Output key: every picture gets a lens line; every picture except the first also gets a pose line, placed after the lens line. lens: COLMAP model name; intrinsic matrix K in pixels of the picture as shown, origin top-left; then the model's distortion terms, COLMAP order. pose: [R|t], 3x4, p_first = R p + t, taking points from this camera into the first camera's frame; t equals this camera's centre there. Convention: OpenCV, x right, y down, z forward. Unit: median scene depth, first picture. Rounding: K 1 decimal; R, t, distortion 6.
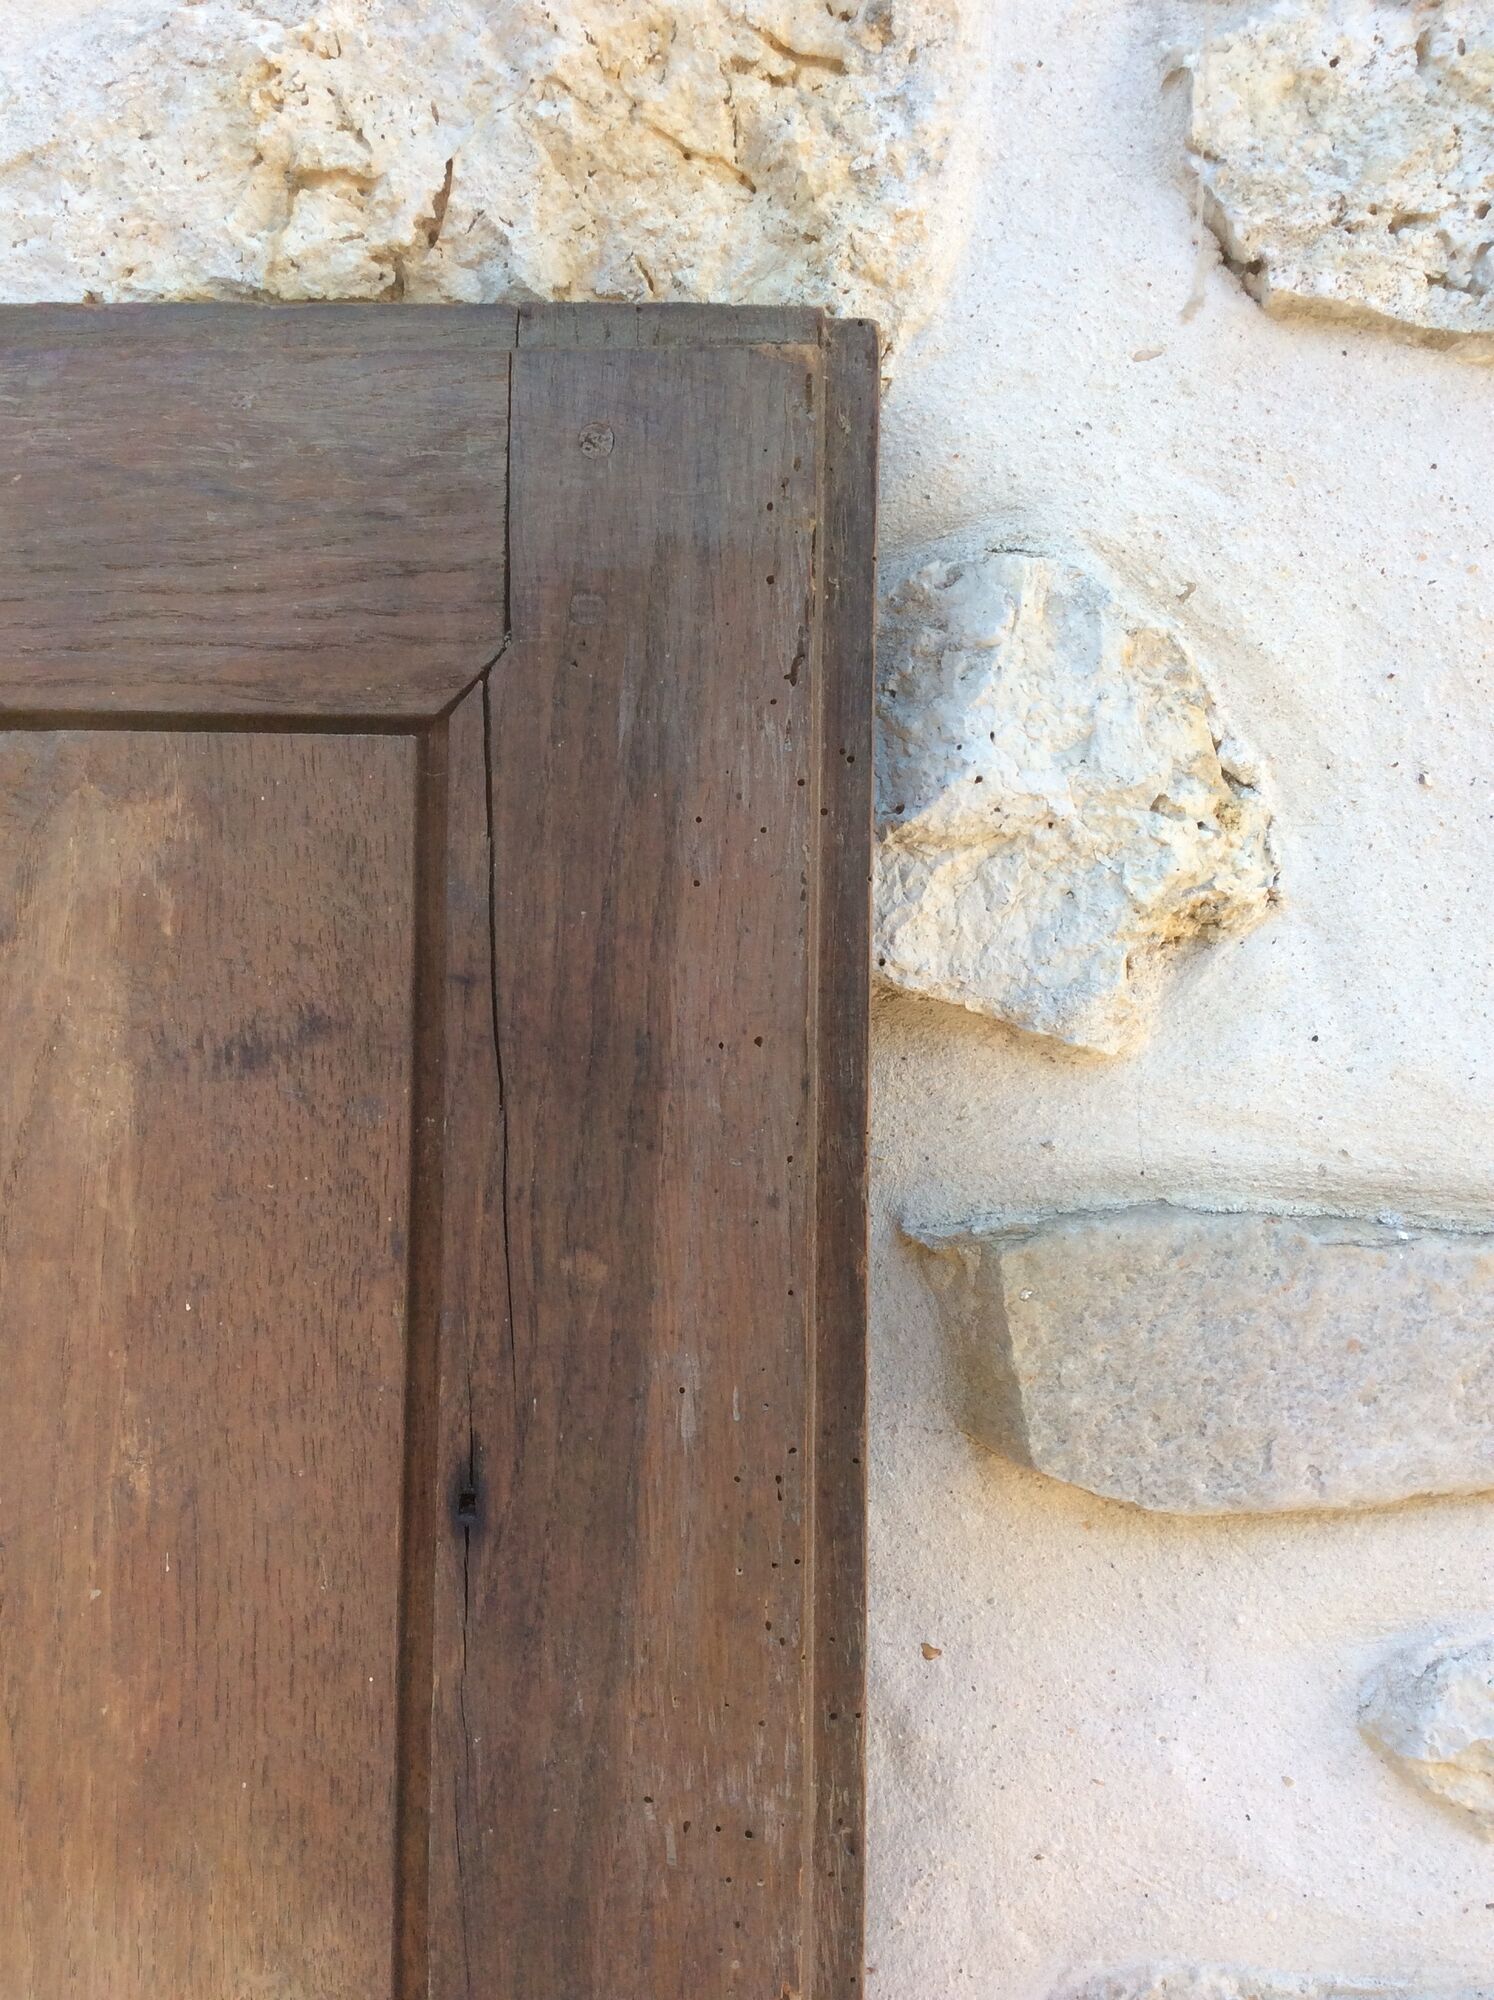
lens RADIAL K [[1814.7, 0, 747.0], [0, 1814.7, 1000.0], [0, 0, 1]] dist [0.122639, -0.248516]
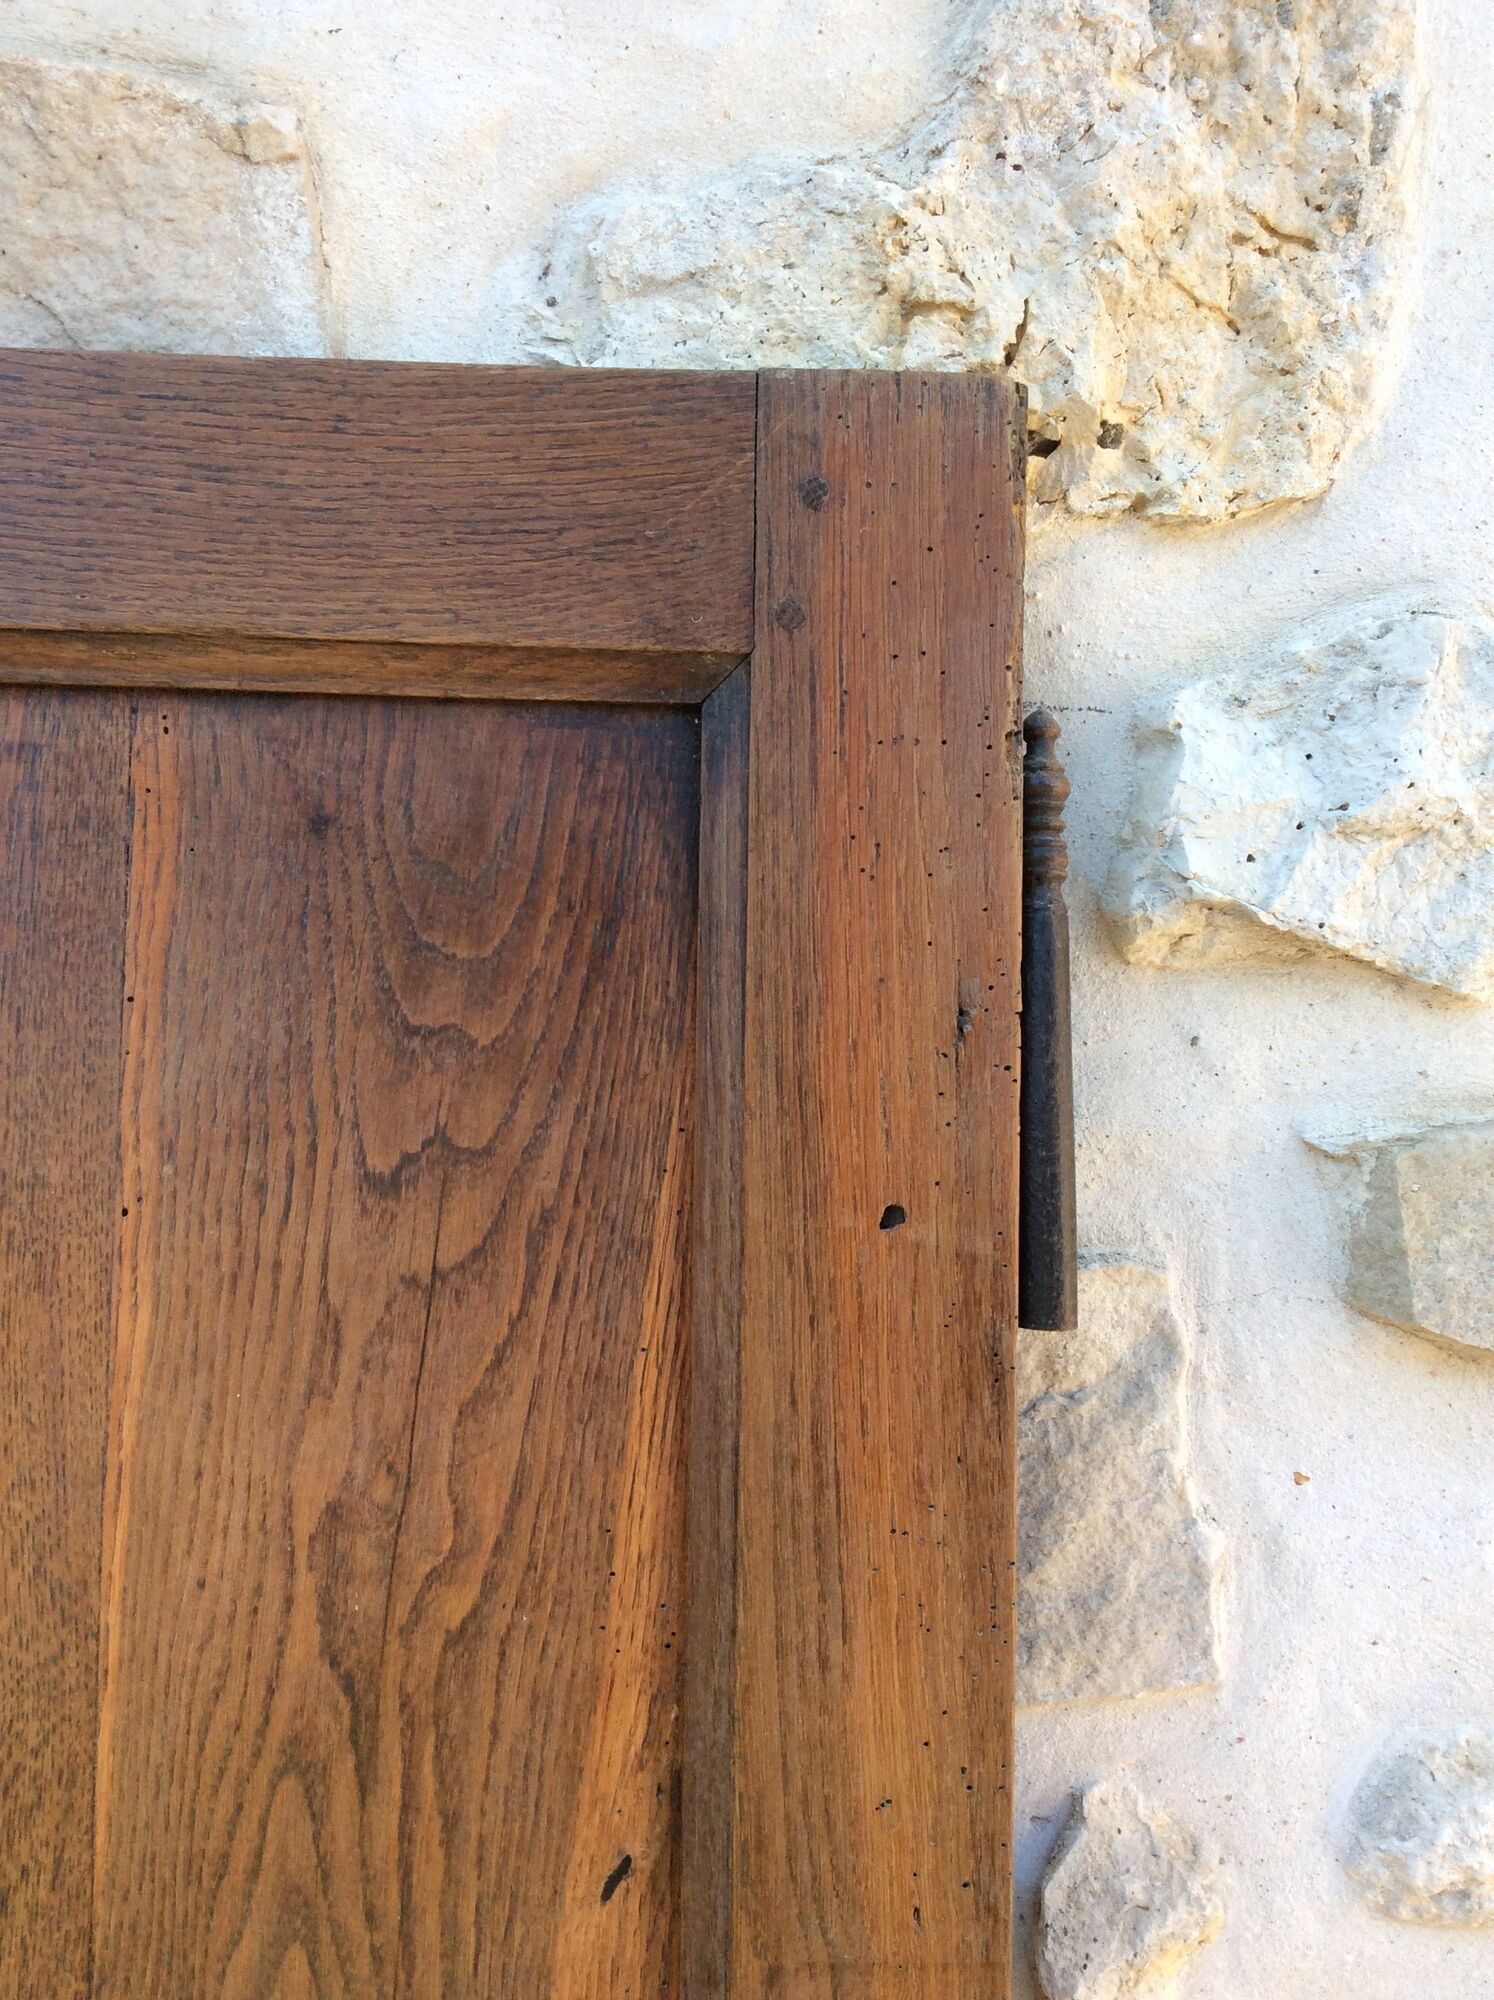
lens RADIAL K [[1834.1, 0, 708.4], [0, 1834.1, 1006.9], [0, 0, 1]] dist [0.043776, -0.077960]
pose [[0.994247, 0.016260, 0.105869, -0.510715], [-0.013959, 0.999651, -0.022442, 0.074577], [-0.106196, 0.020835, 0.994127, -0.256824]]
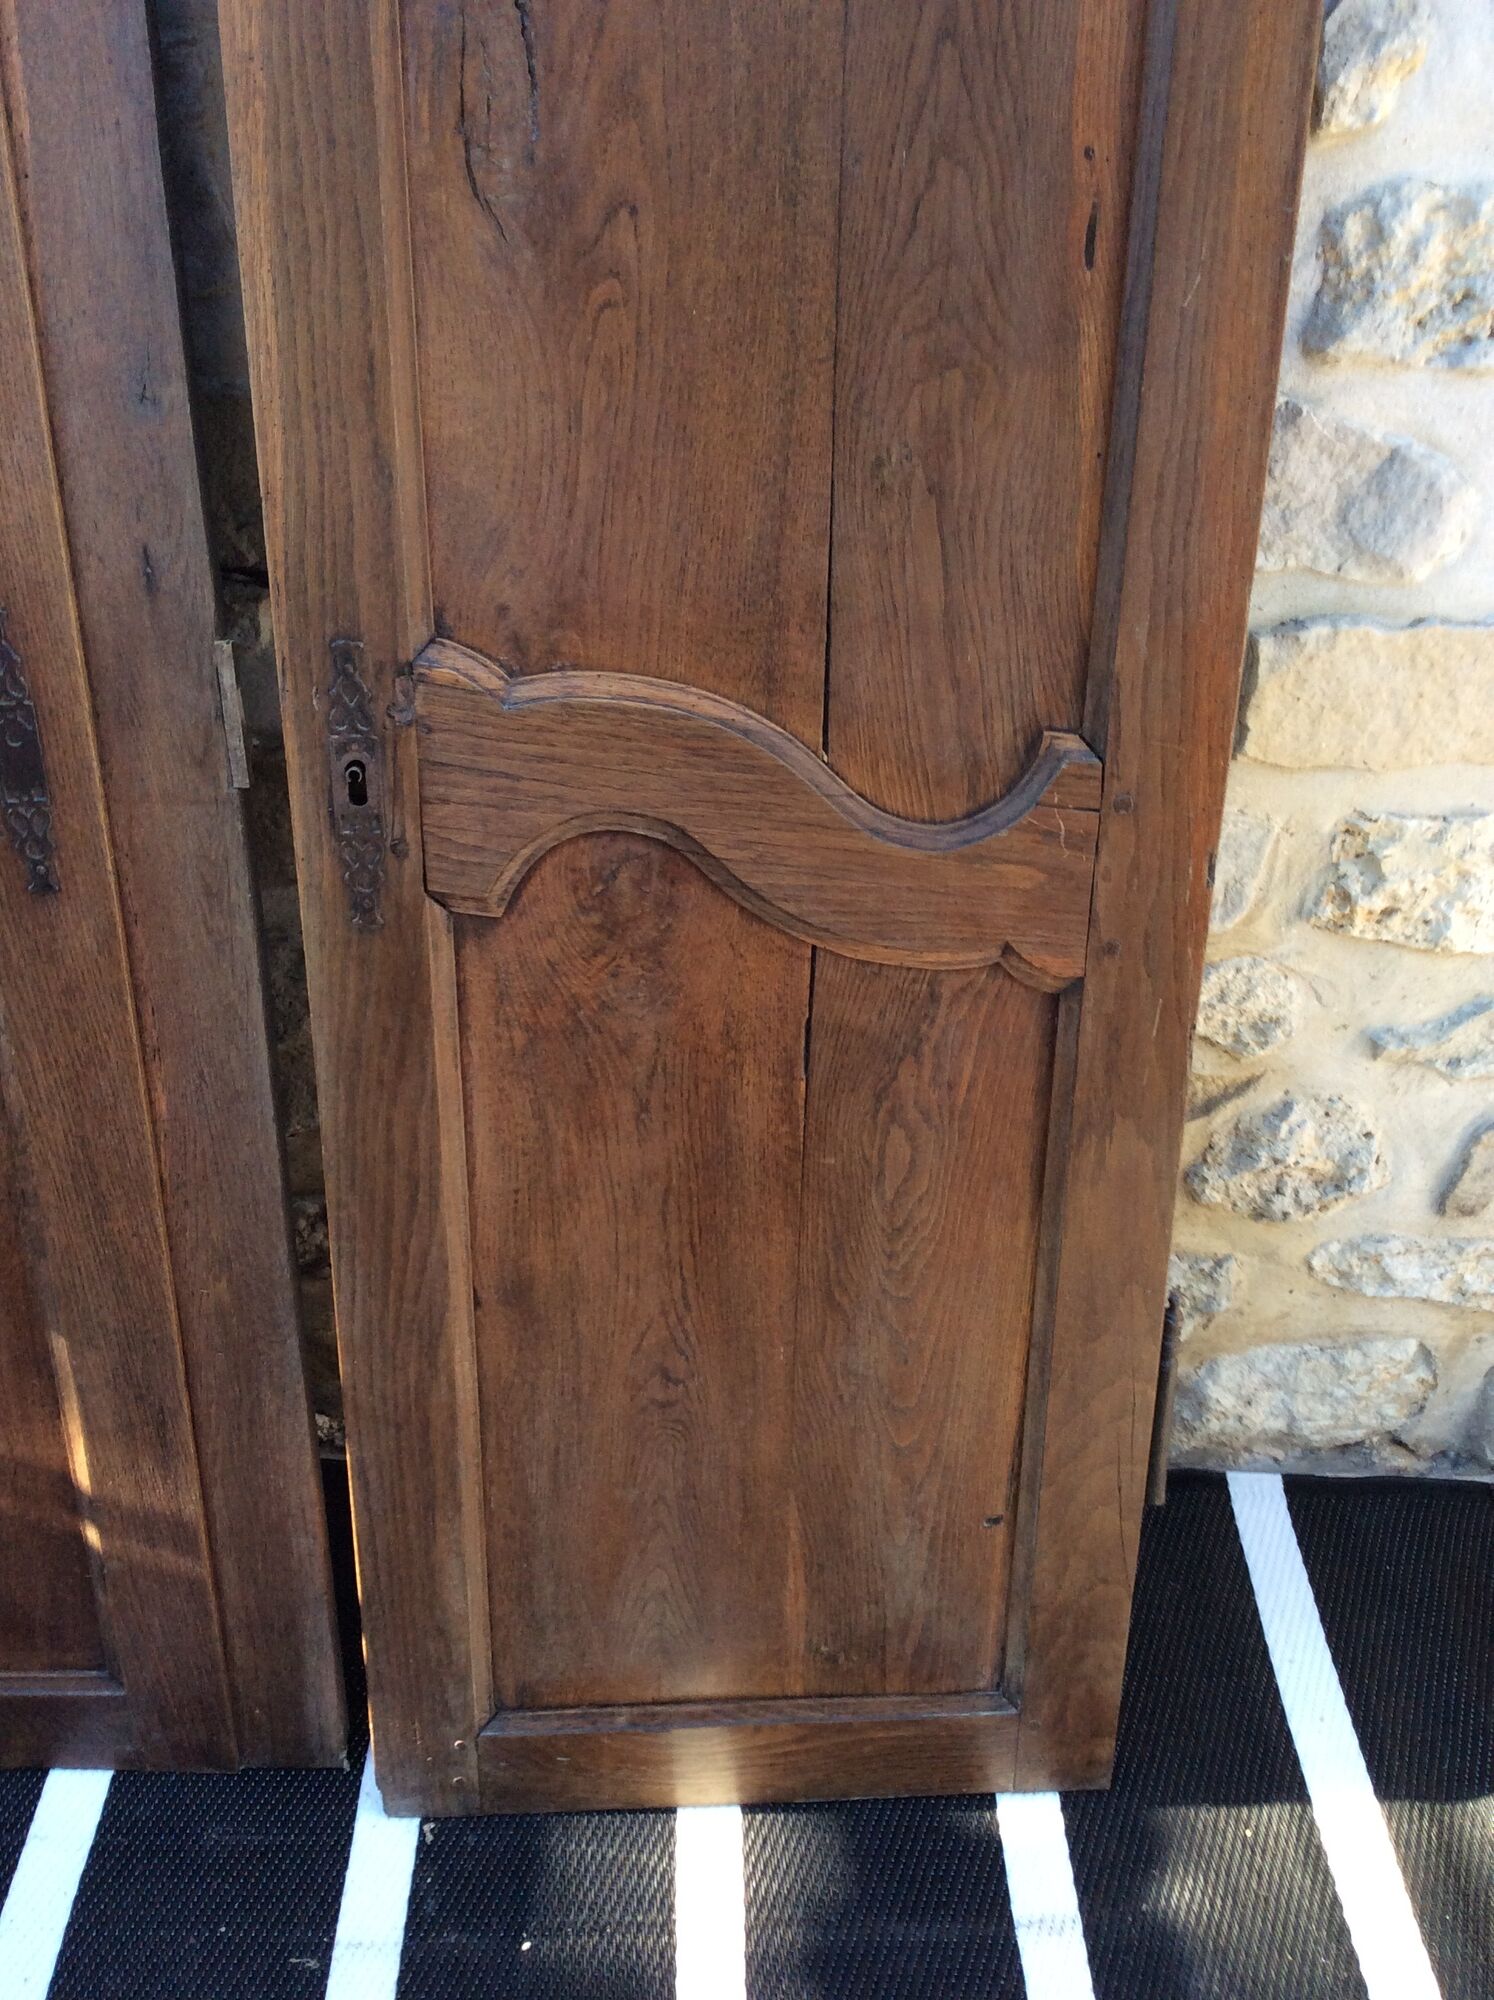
lens RADIAL K [[1743.0, 0, 723.5], [0, 1743.0, 944.8], [0, 0, 1]] dist [0.109595, -0.176313]
pose [[0.998506, -0.014156, 0.052776, -1.048705], [-0.006835, 0.925919, 0.377661, 0.992896], [-0.054212, -0.377458, 0.924439, -1.491770]]
